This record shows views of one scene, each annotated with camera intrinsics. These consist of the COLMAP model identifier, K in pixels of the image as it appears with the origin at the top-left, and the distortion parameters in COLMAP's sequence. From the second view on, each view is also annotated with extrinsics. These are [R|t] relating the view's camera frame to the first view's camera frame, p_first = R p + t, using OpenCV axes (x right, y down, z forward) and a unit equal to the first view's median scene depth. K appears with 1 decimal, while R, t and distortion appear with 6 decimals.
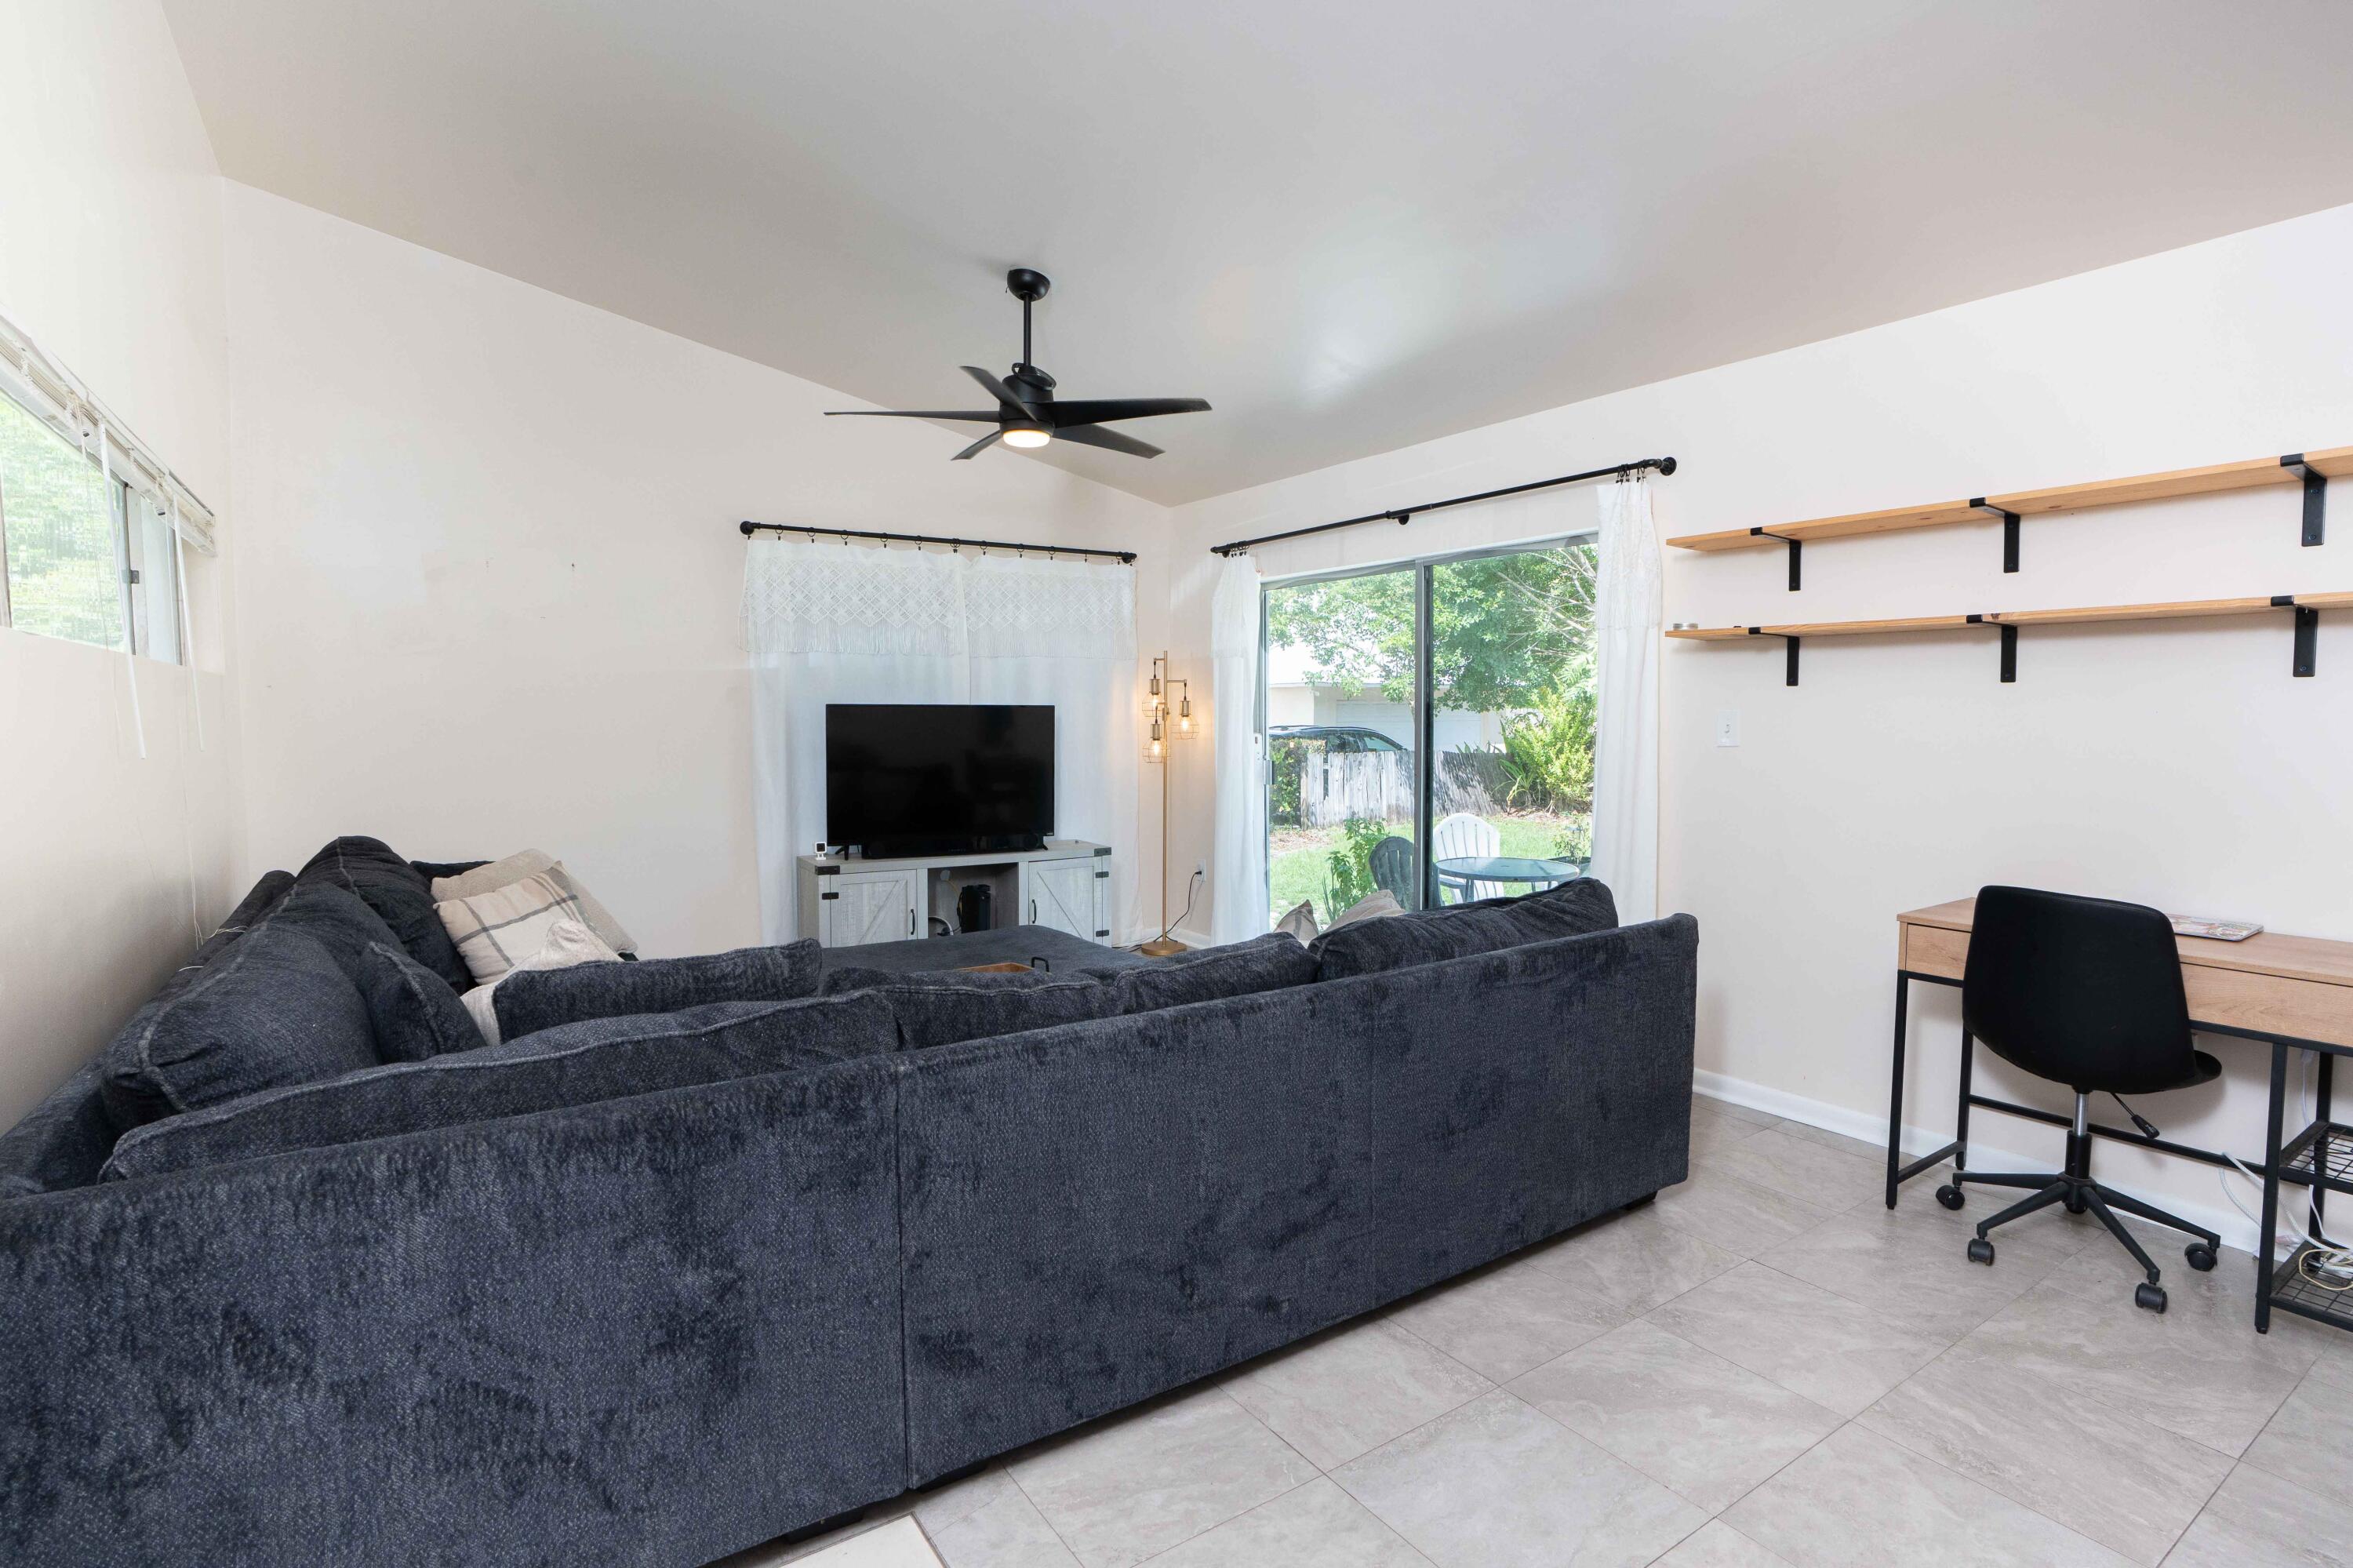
lens RADIAL K [[1110.4, 0, 1176.5], [0, 1110.4, 784.0], [0, 0, 1]] dist [-0.048235, 0.014599]
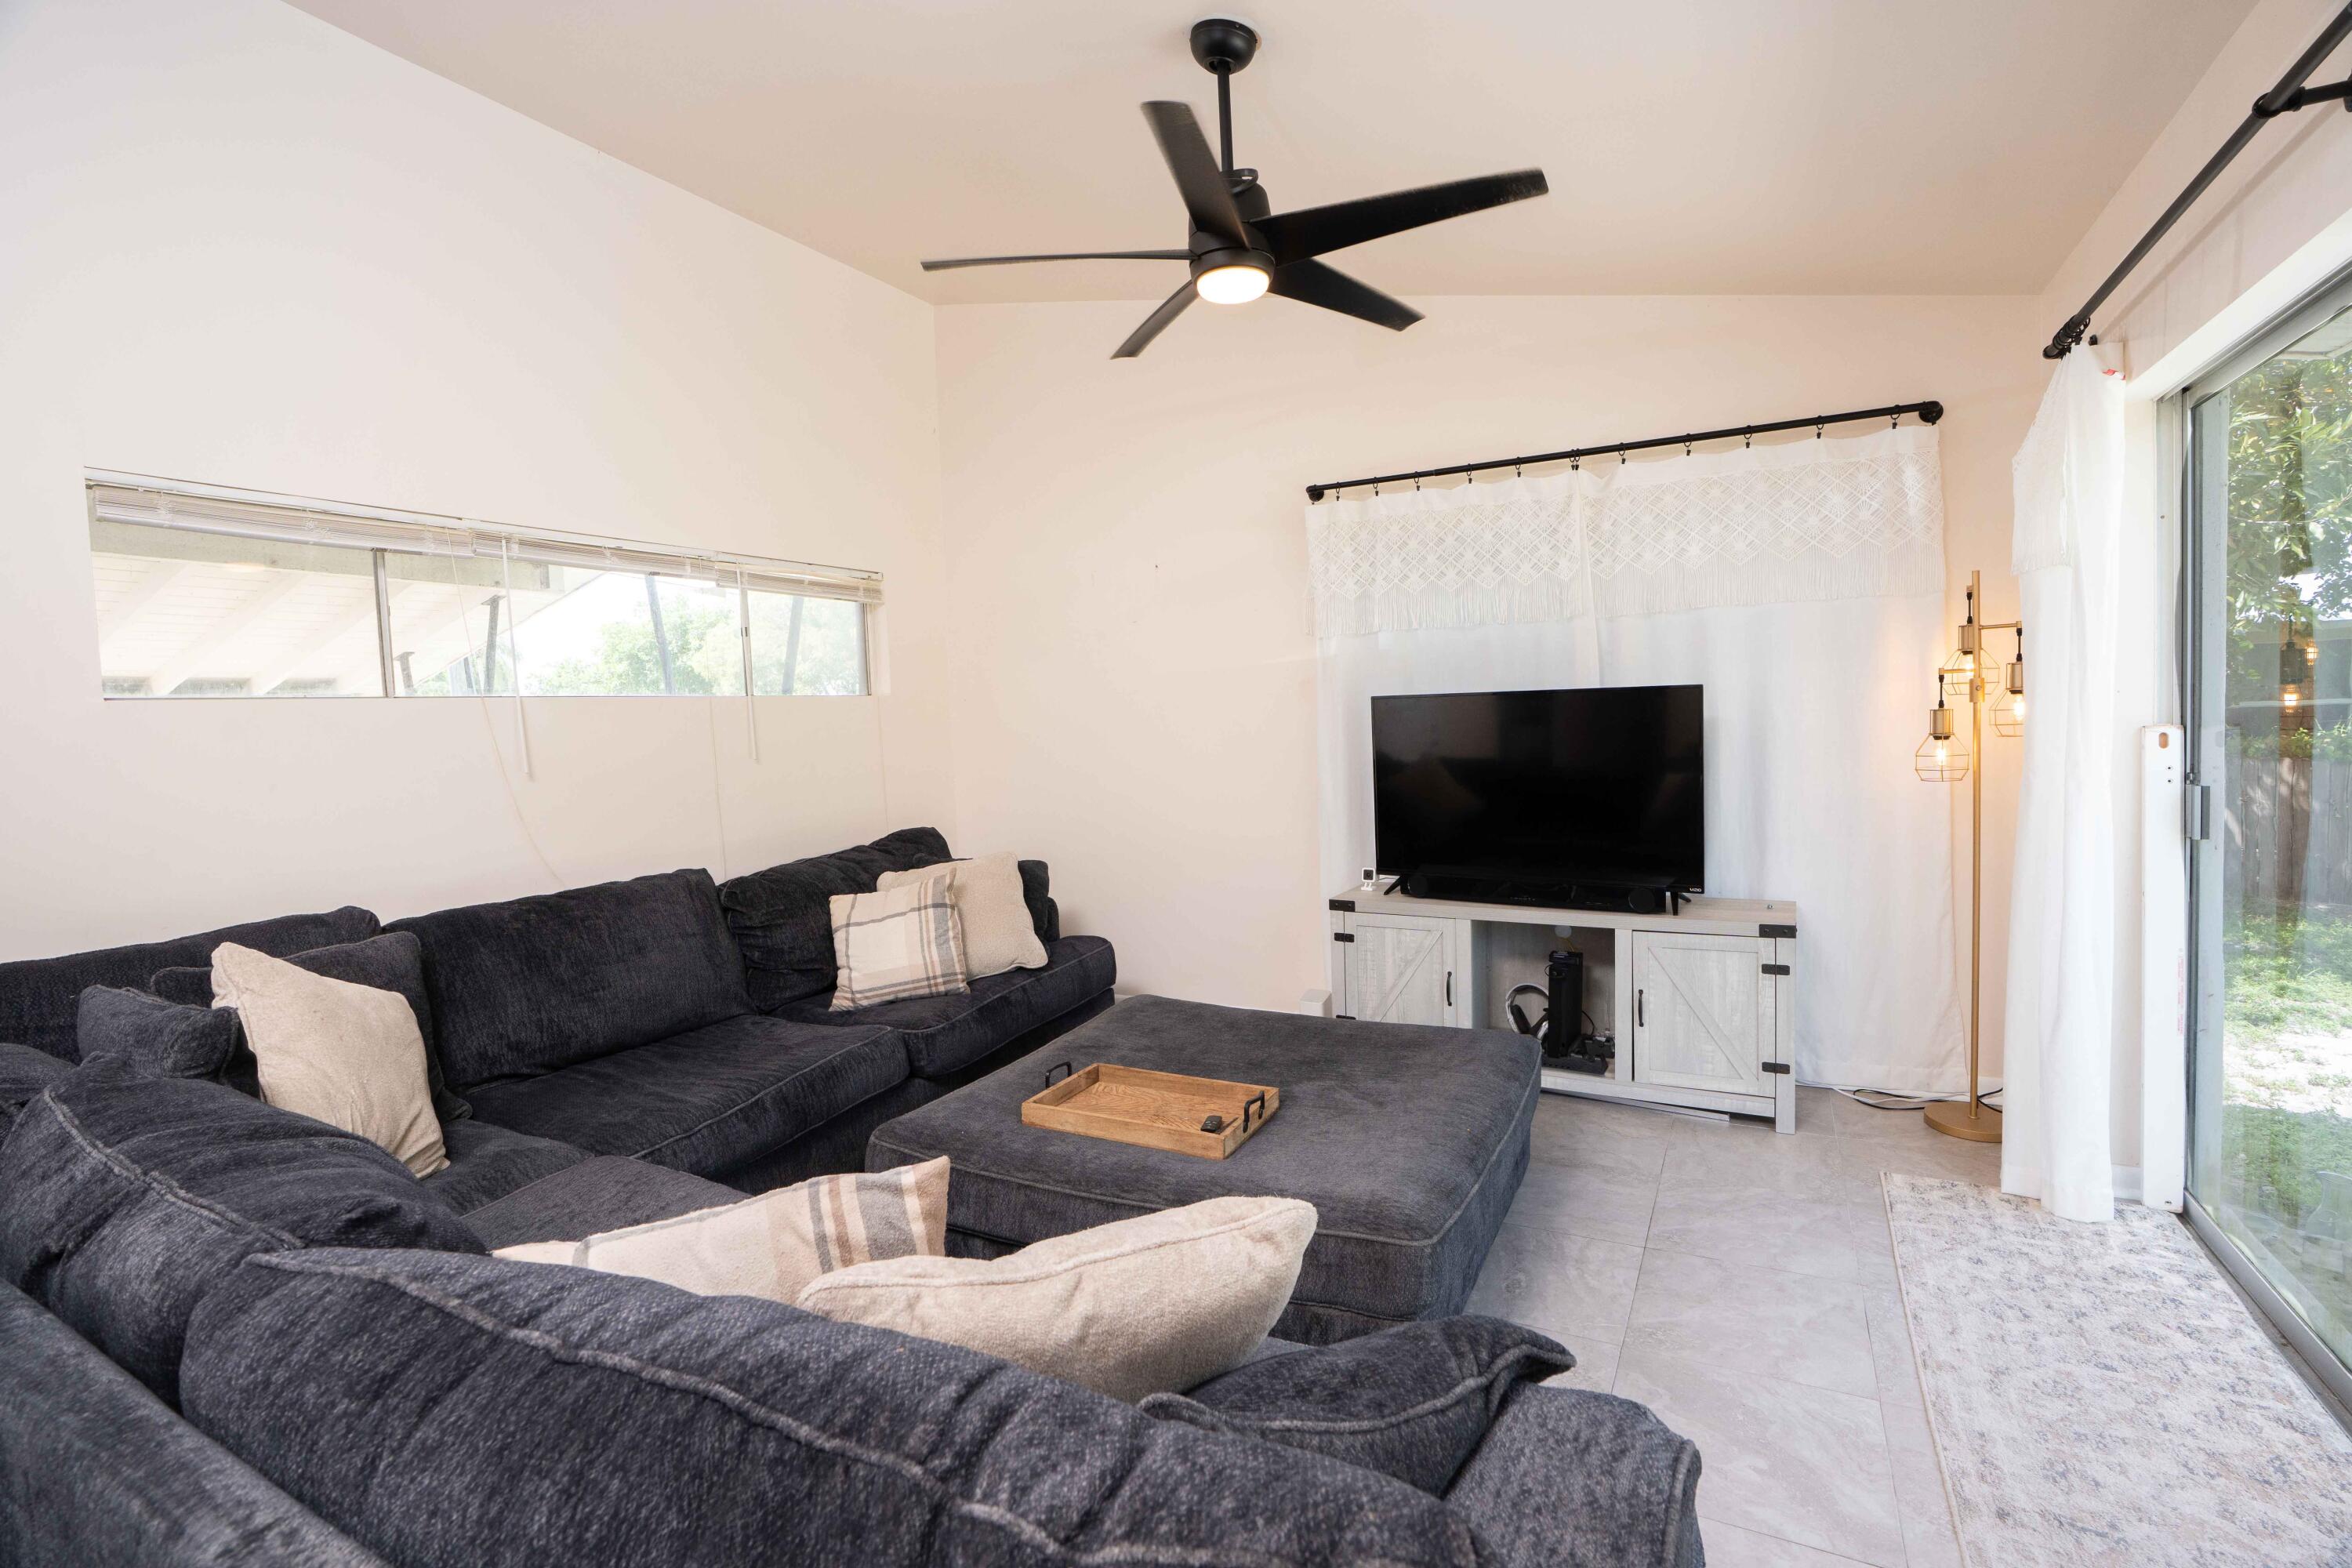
lens RADIAL K [[1109.9, 0, 1176.0], [0, 1109.9, 784.0], [0, 0, 1]] dist [-0.048235, 0.014599]
pose [[0.487454, 0.032708, -0.872536, 0.420429], [-0.025492, 0.999405, 0.023222, -0.032625], [0.872777, 0.010923, 0.487998, 0.660831]]
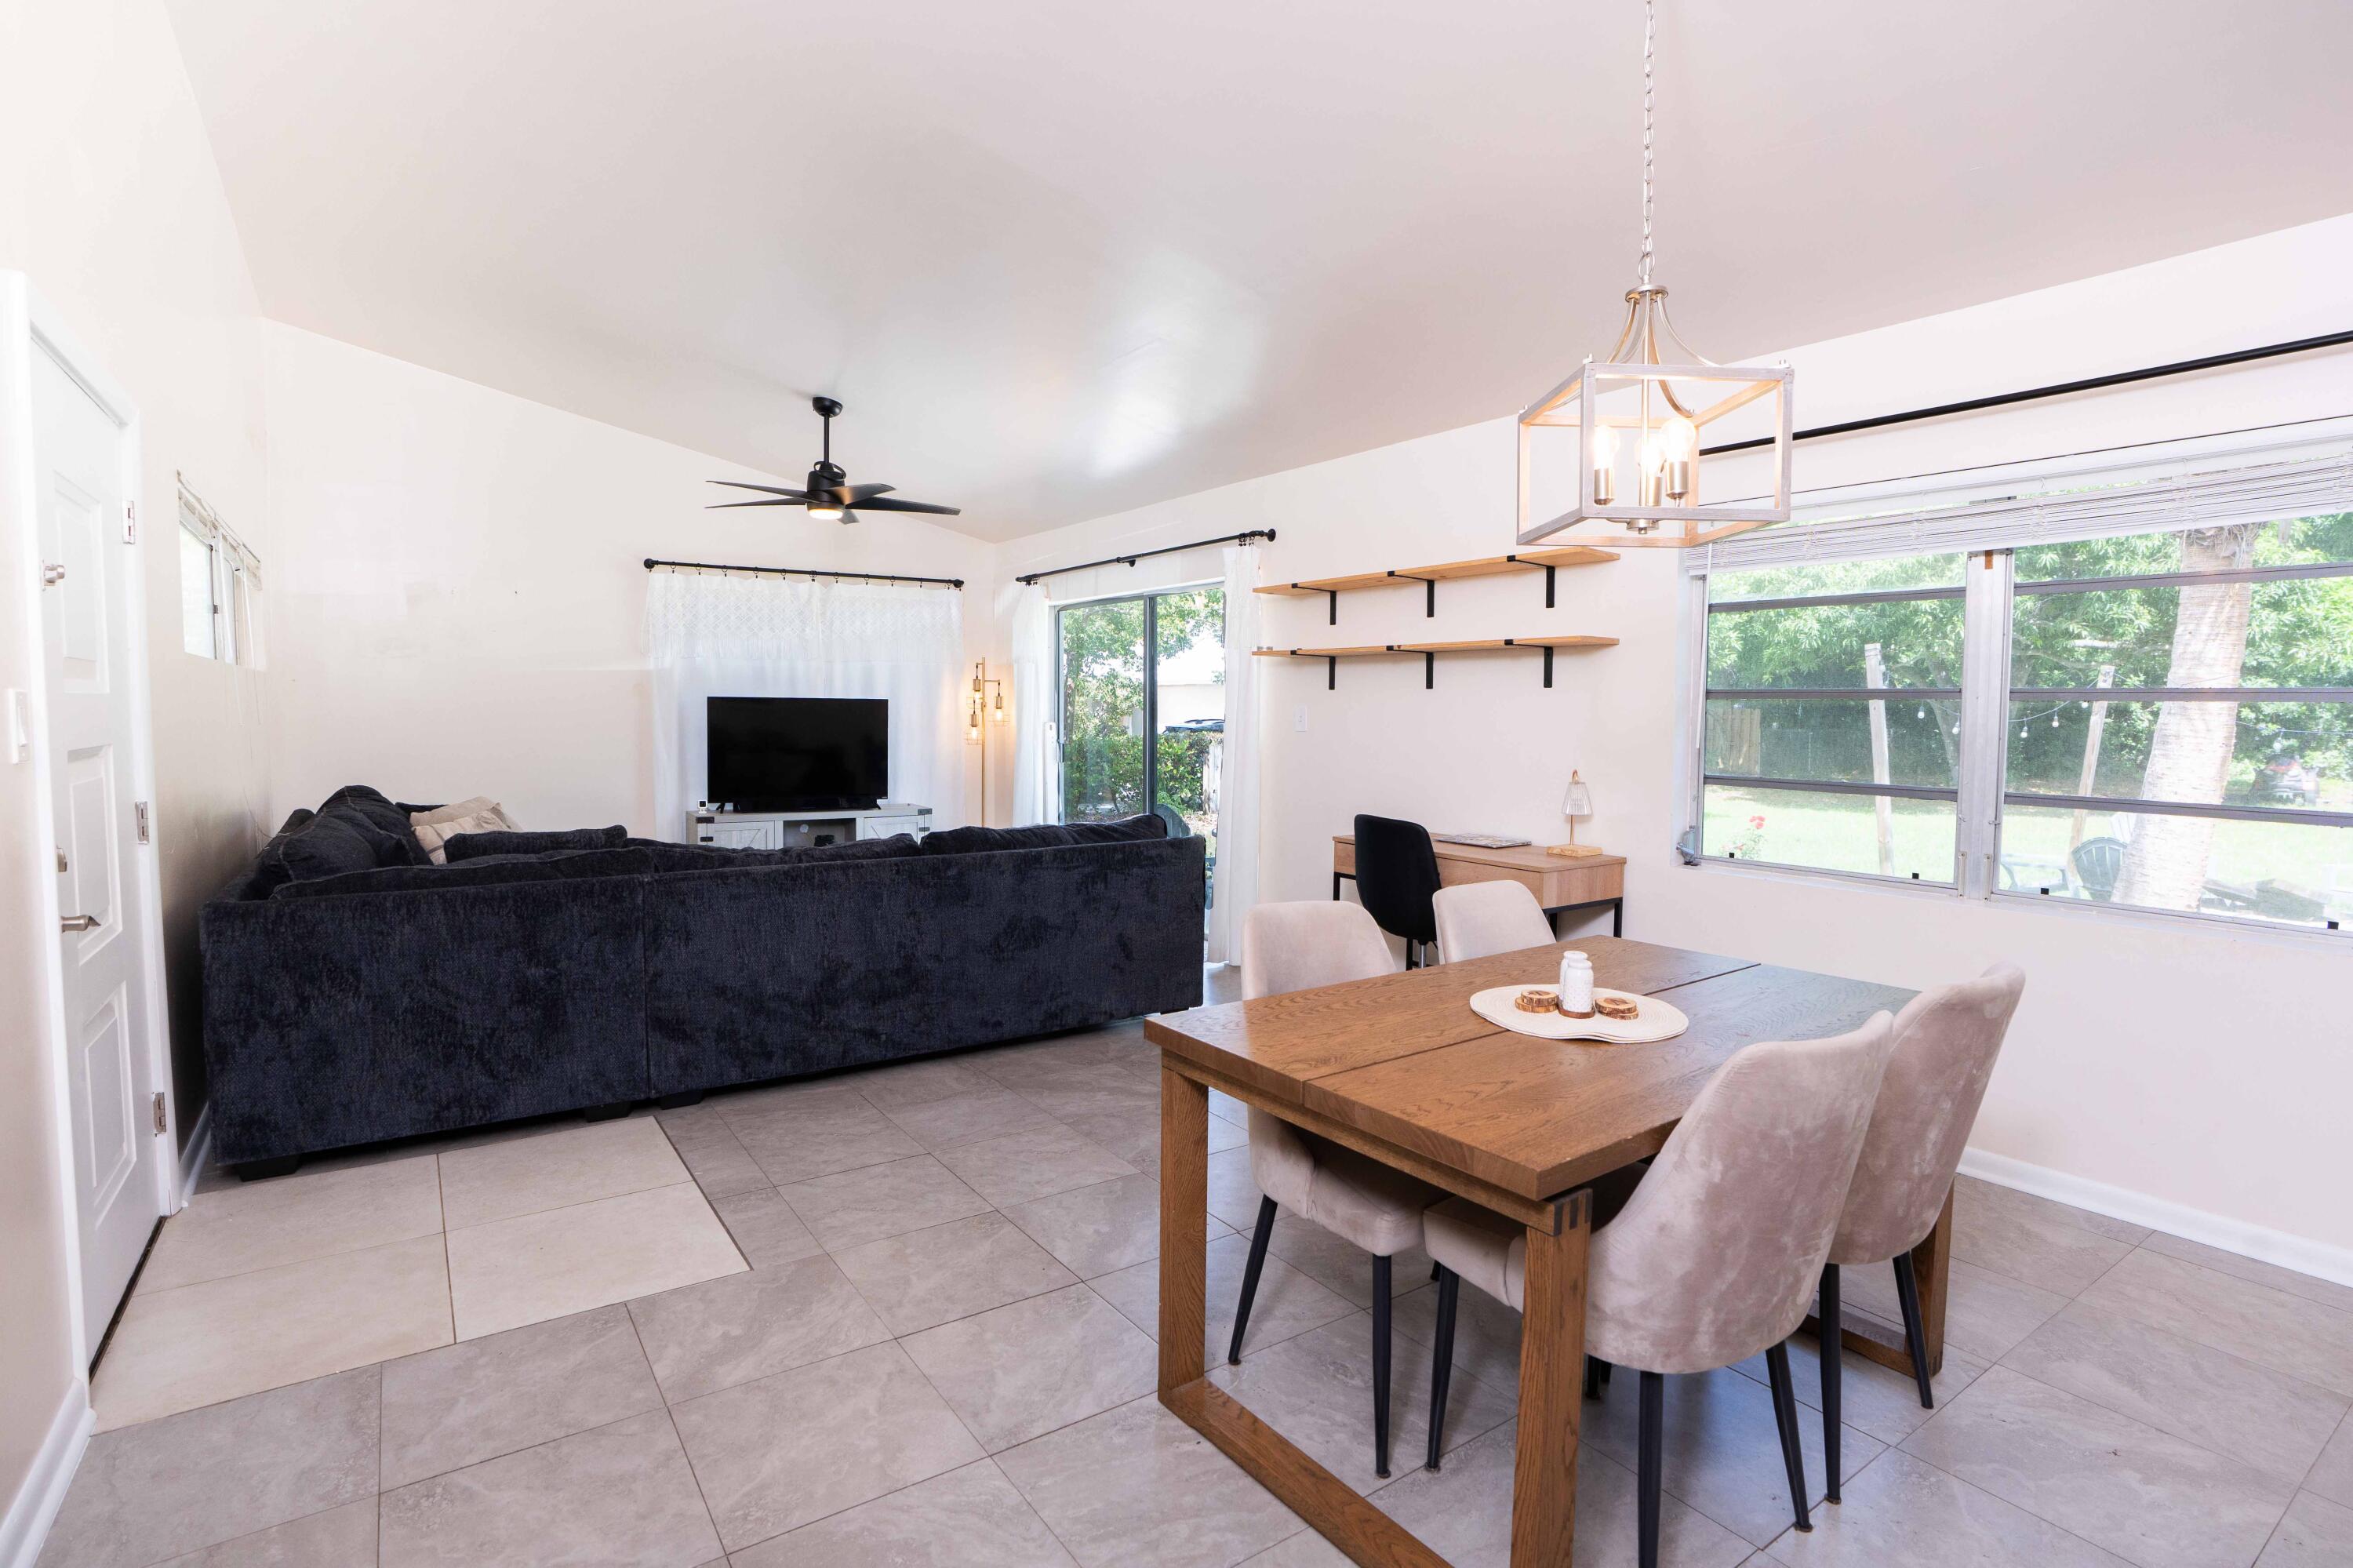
lens RADIAL K [[1100.4, 0, 1139.0], [0, 1100.4, 782.2], [0, 0, 1]] dist [-0.029933, 0.000800]
pose [[0.999923, 0.010070, -0.007214, 0.290523], [-0.010042, 0.999942, 0.003928, 0.028008], [0.007253, -0.003855, 0.999966, -0.431967]]
